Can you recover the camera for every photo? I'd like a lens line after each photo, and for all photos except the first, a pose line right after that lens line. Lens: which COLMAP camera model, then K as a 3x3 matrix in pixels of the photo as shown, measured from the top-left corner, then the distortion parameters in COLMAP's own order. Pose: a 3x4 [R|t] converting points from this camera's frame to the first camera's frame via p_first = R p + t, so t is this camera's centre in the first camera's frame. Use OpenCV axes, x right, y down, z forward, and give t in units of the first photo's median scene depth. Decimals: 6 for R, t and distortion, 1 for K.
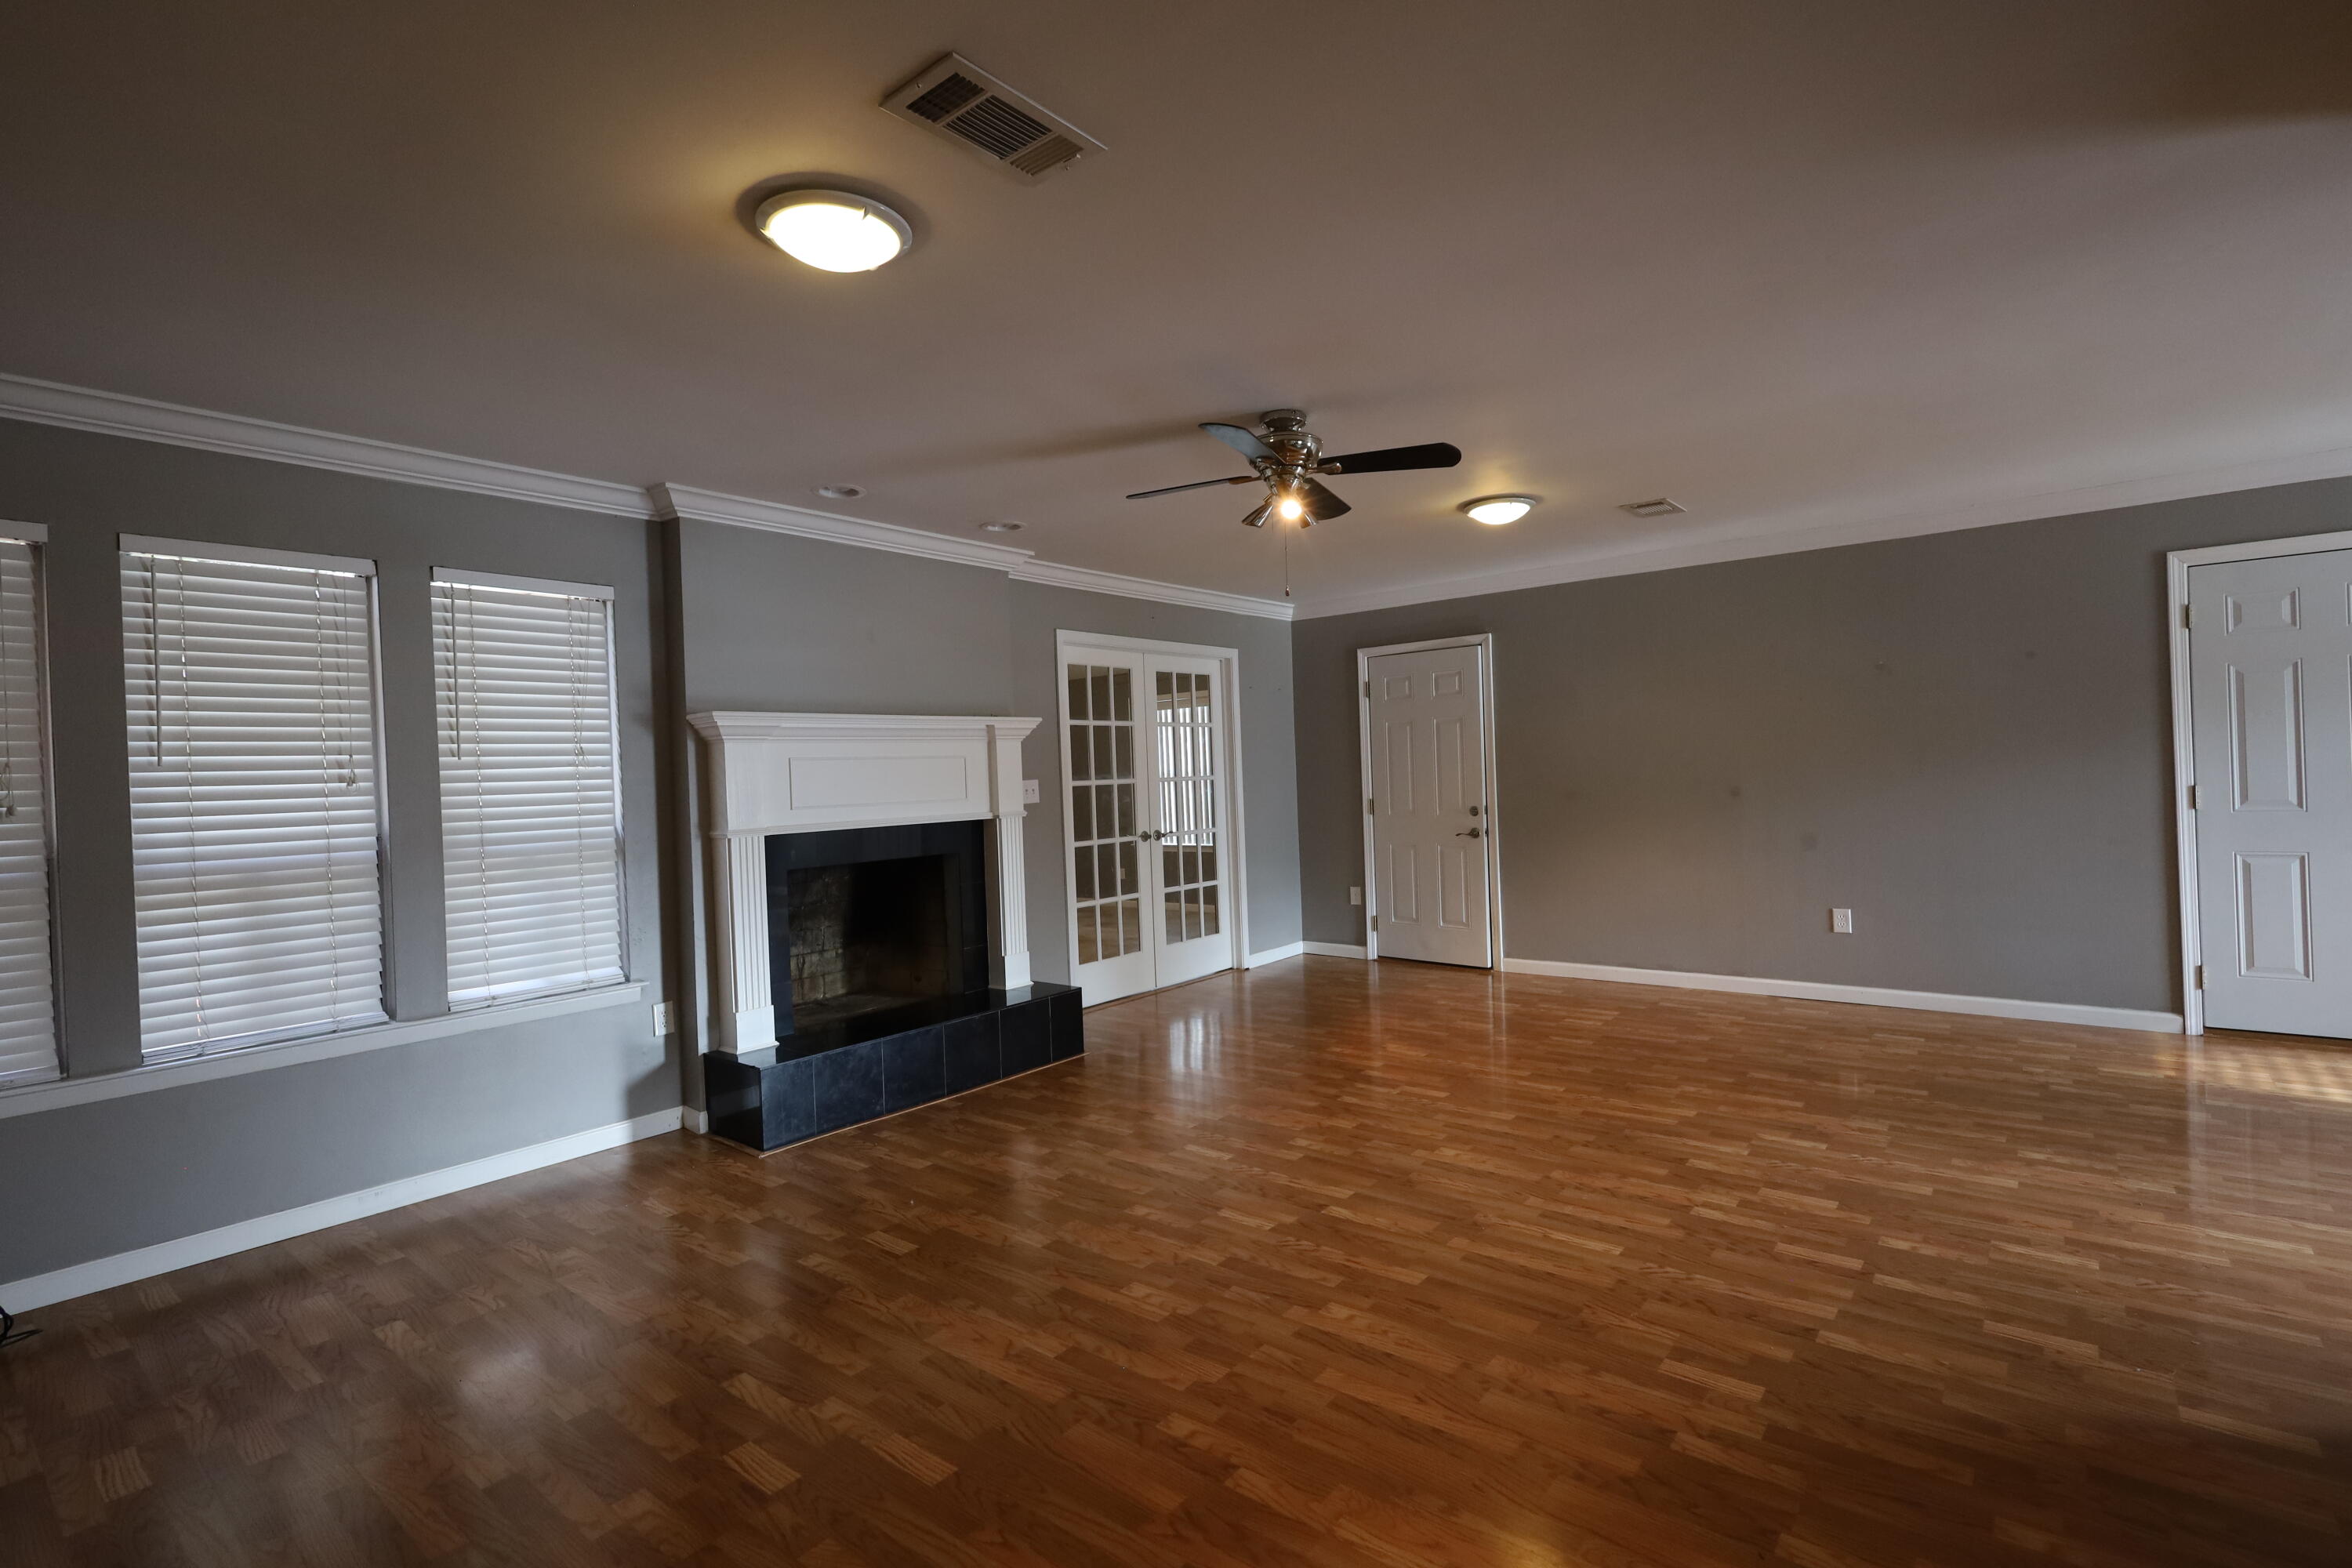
lens RADIAL K [[1084.5, 0, 1177.7], [0, 1084.5, 776.4], [0, 0, 1]] dist [-0.000627, 0.000336]
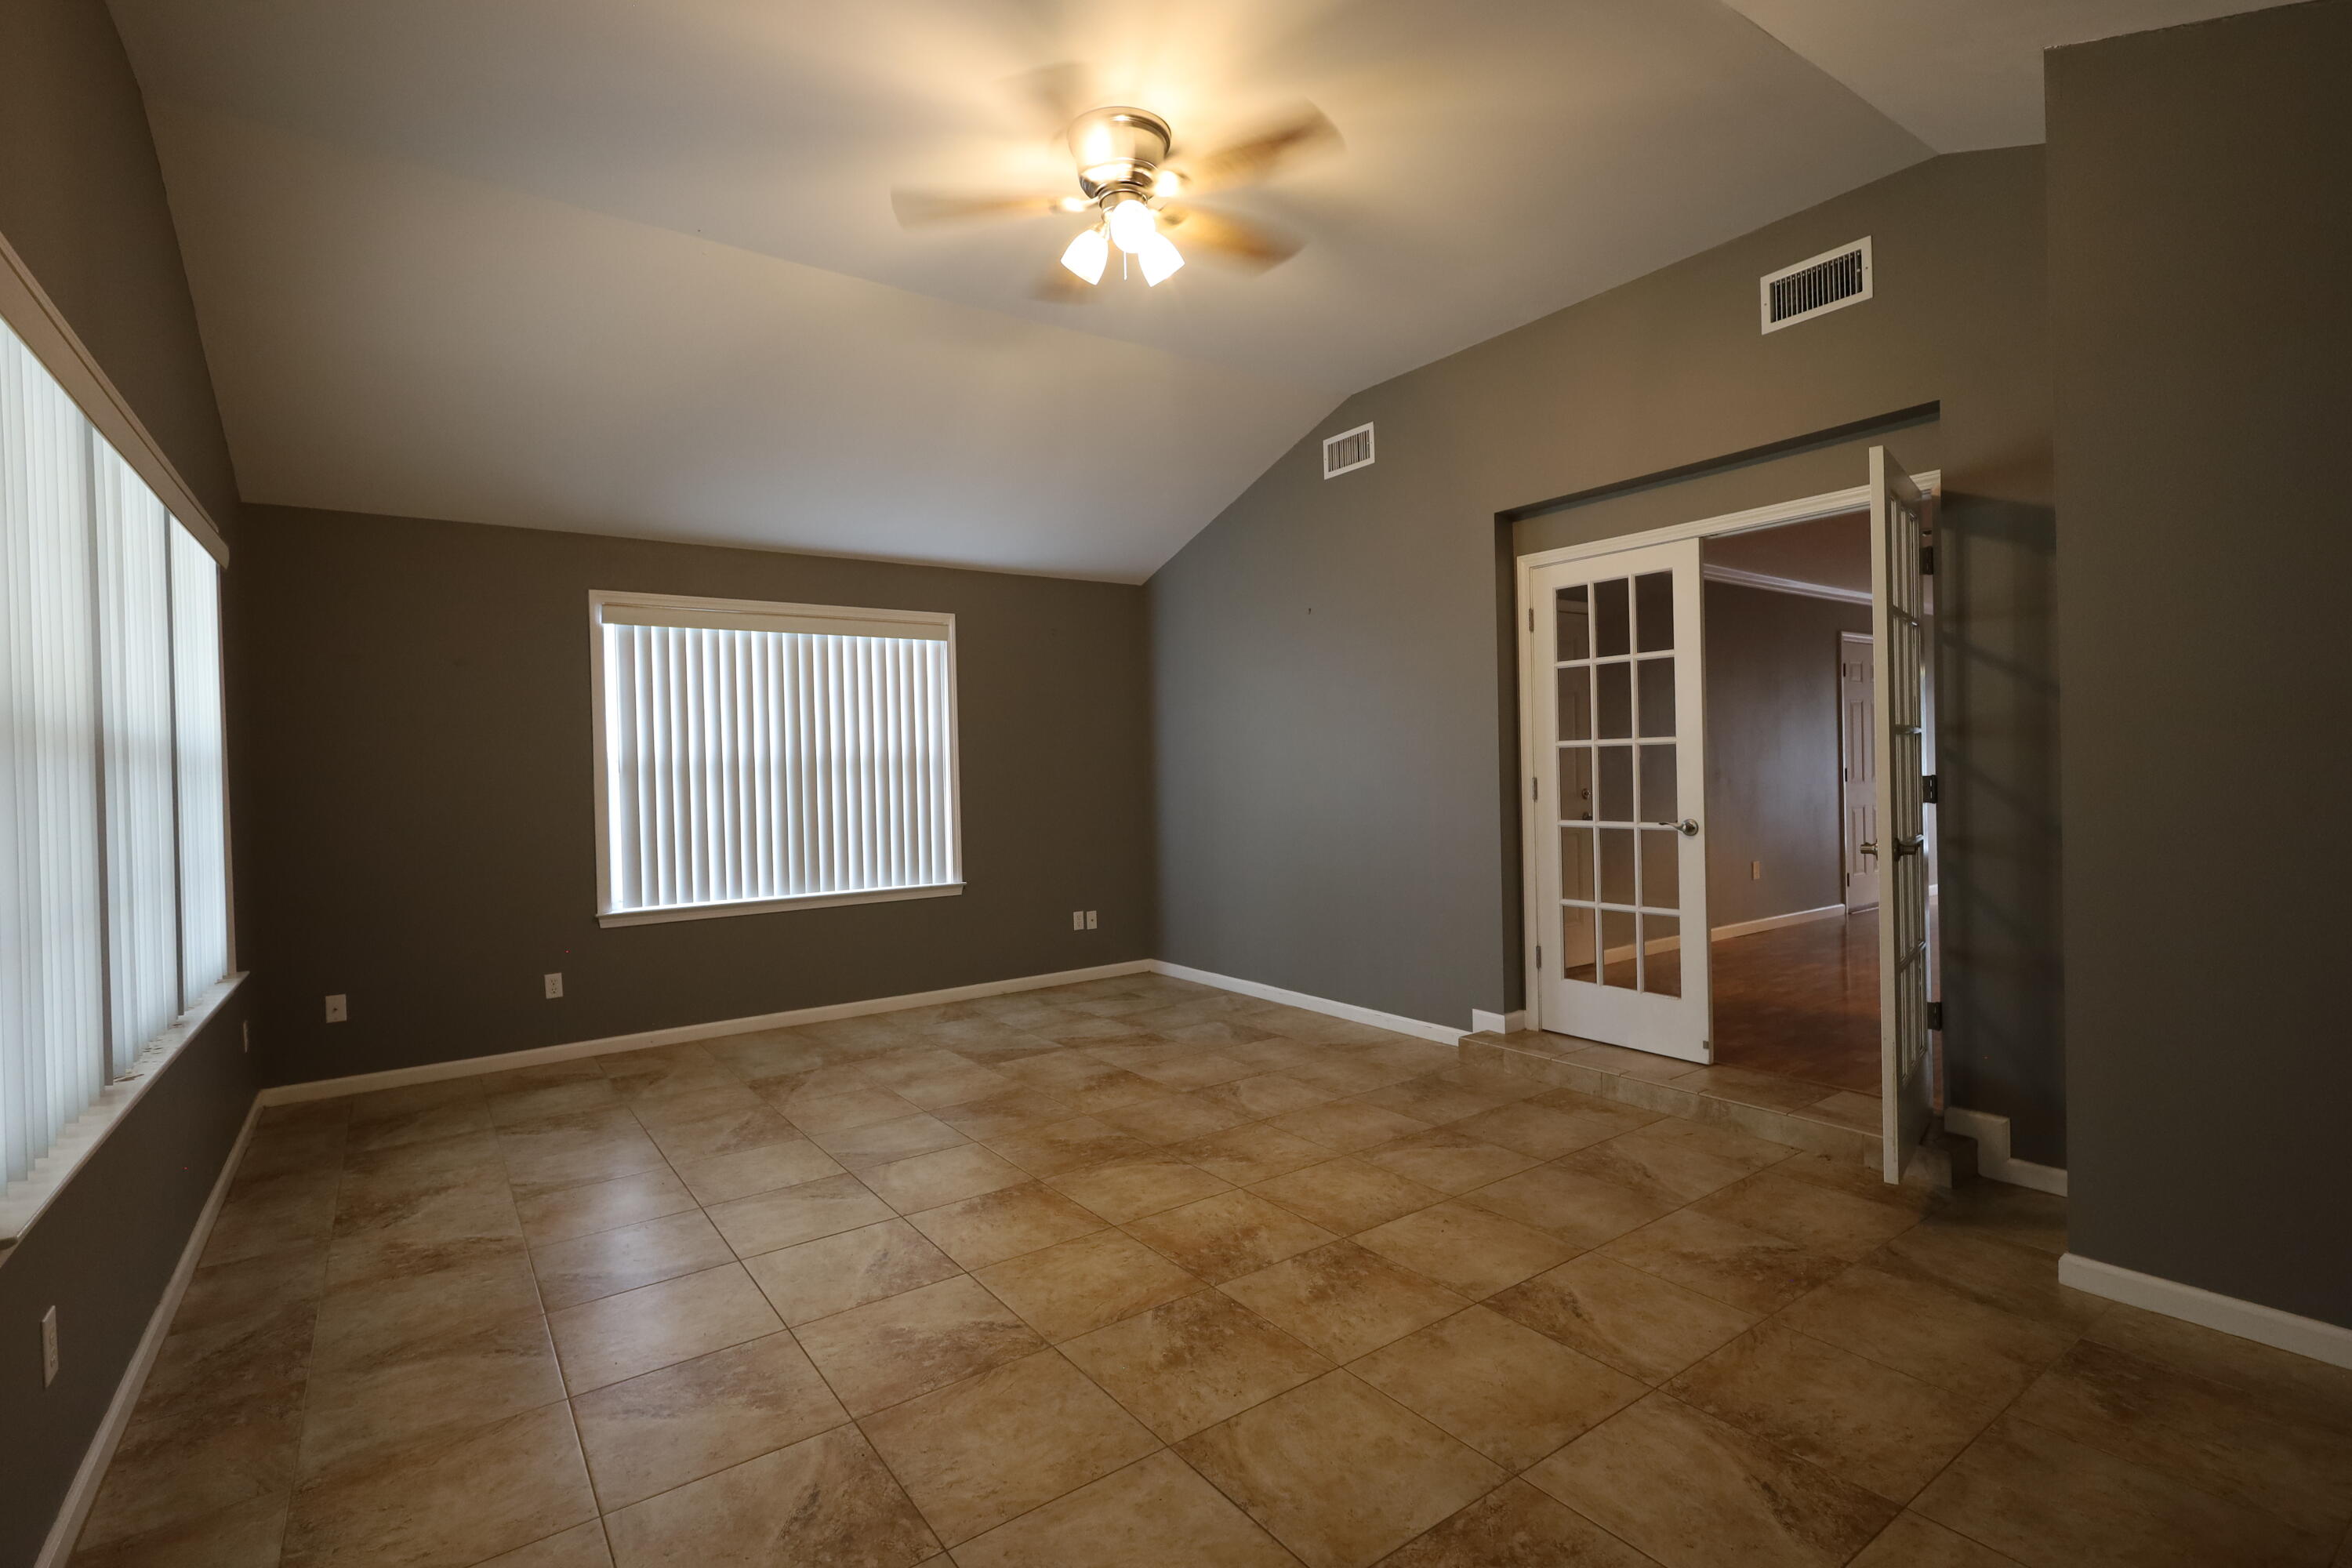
lens RADIAL K [[1084.5, 0, 1172.7], [0, 1084.5, 782.1], [0, 0, 1]] dist [-0.000627, 0.000336]
pose [[-0.266493, 0.056786, -0.962163, 1.255707], [0.027344, 0.998307, 0.051346, -0.023421], [0.963449, -0.012626, -0.267594, 1.626799]]
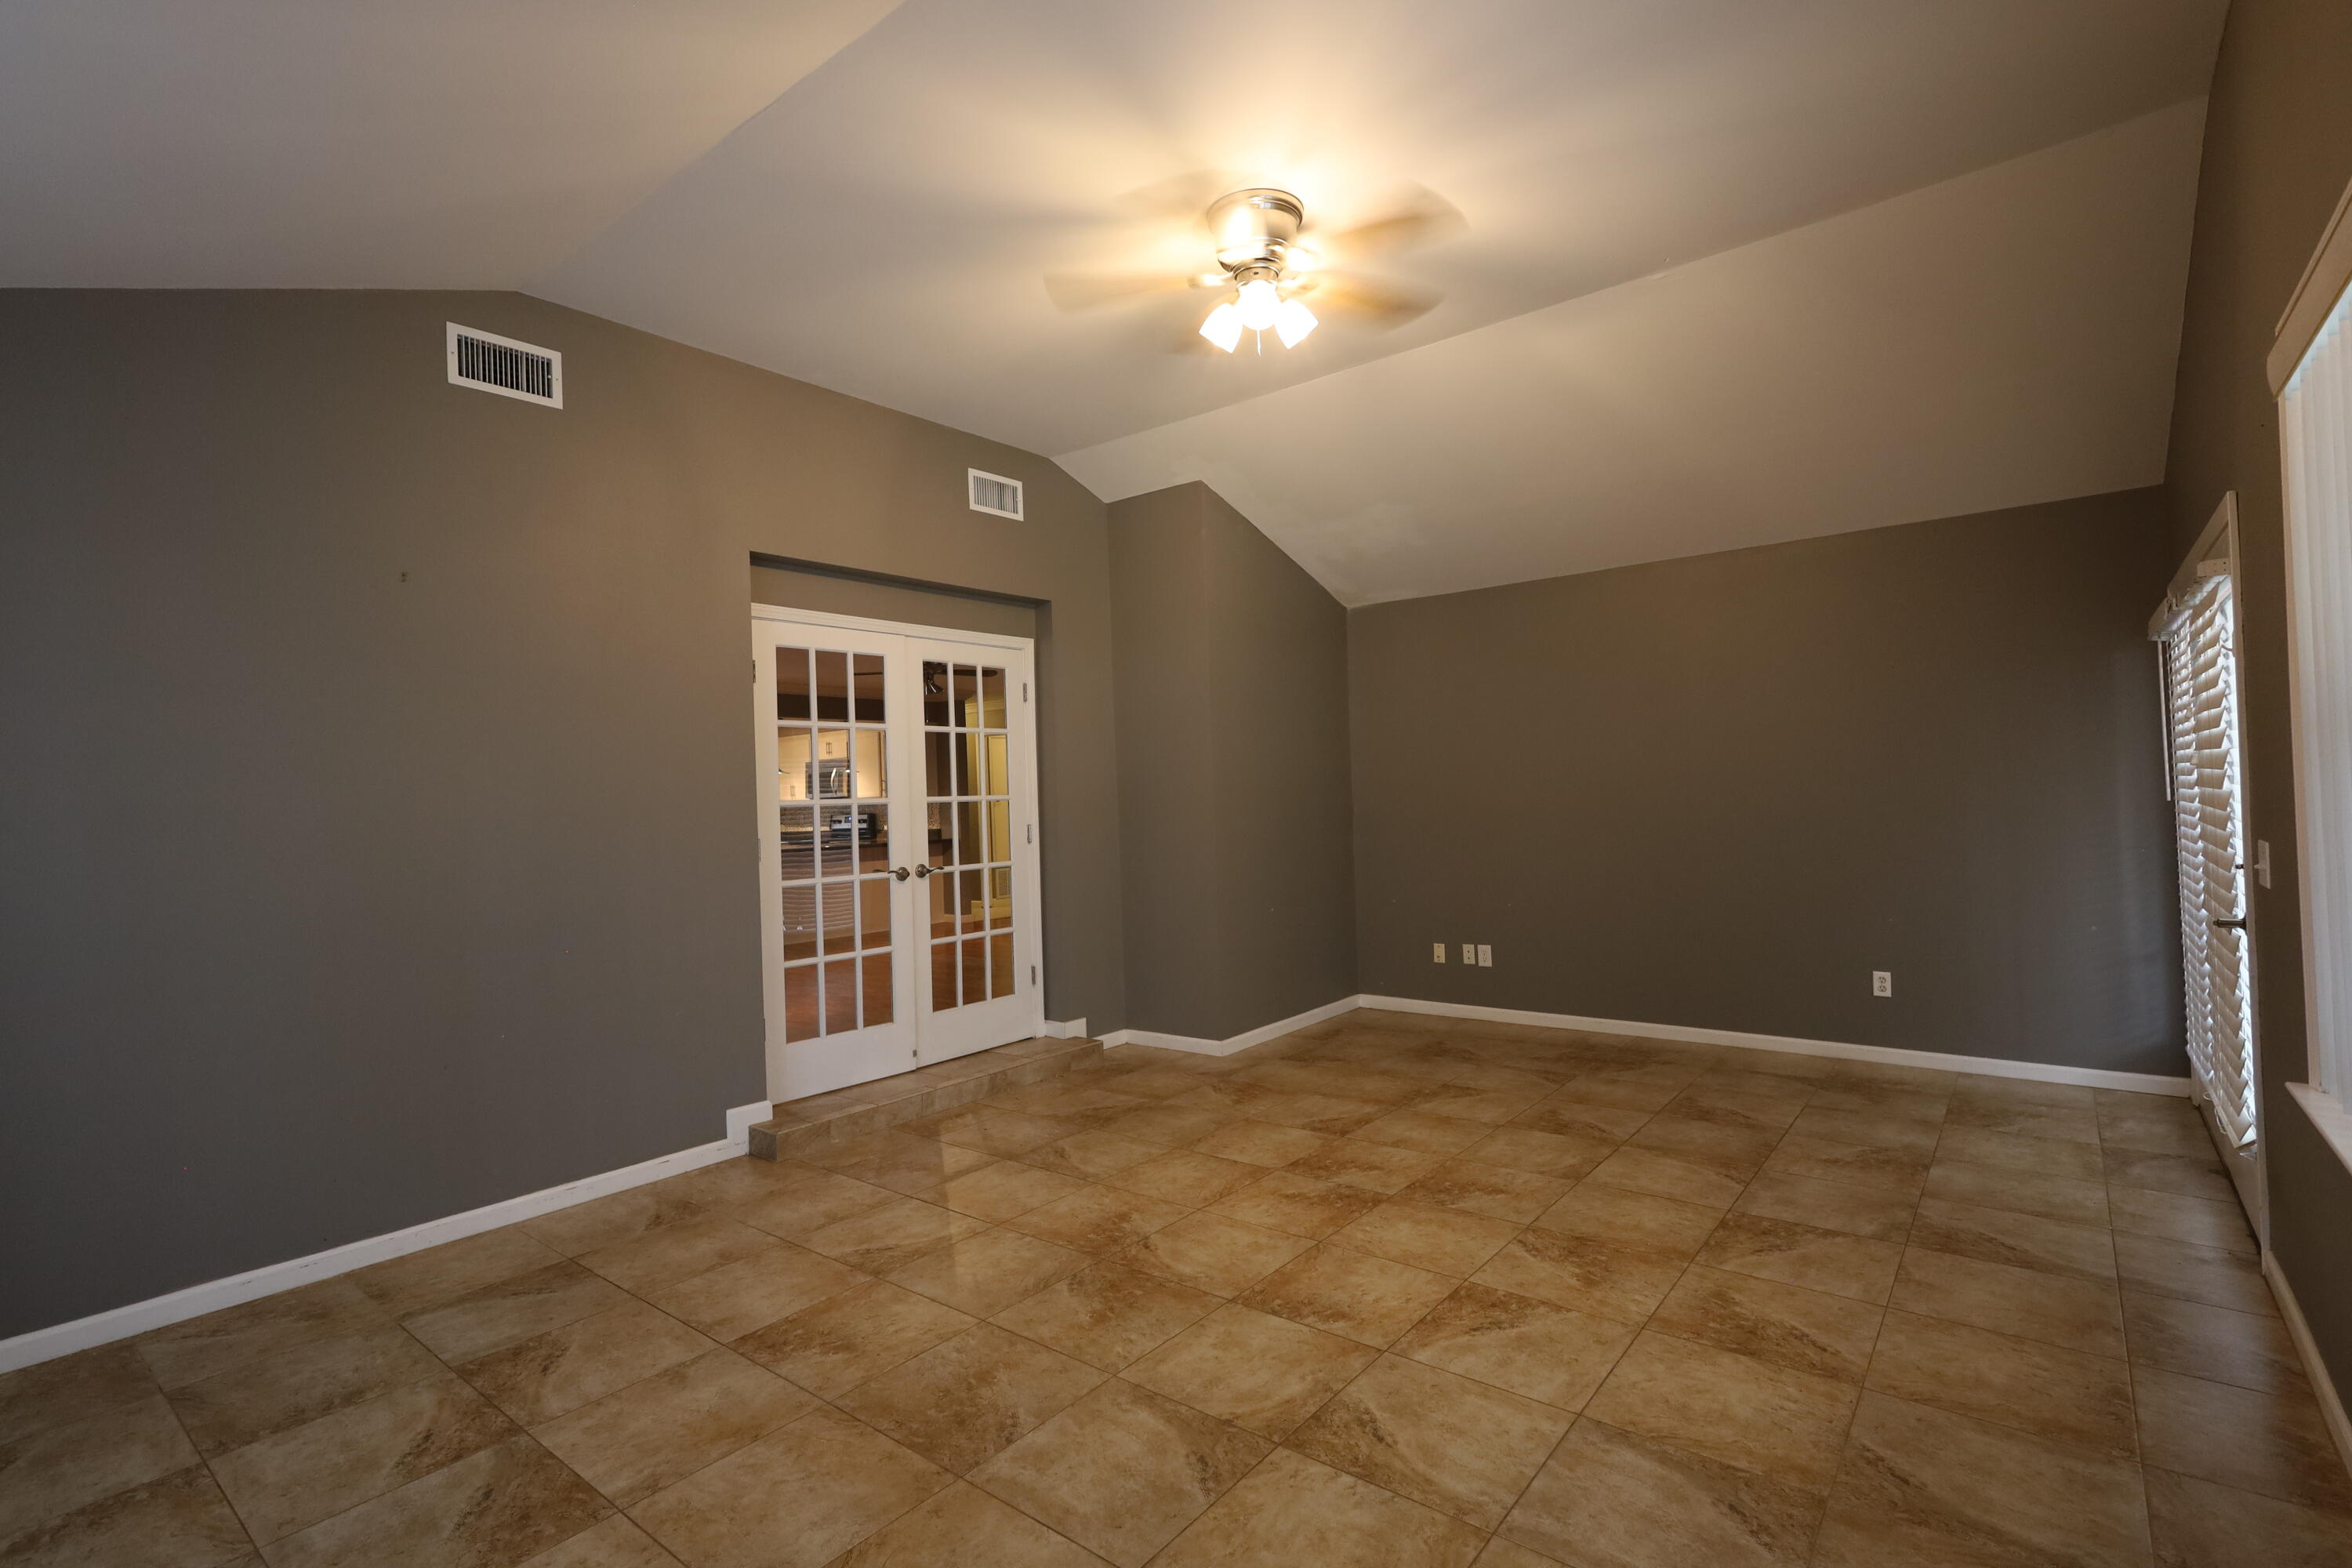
lens RADIAL K [[1084.5, 0, 1177.8], [0, 1084.5, 774.8], [0, 0, 1]] dist [-0.000627, 0.000336]
pose [[0.999976, 0.005254, 0.004593, 0.305693], [-0.005109, 0.999506, -0.031012, 0.015739], [-0.004754, 0.030988, 0.999508, 0.402491]]
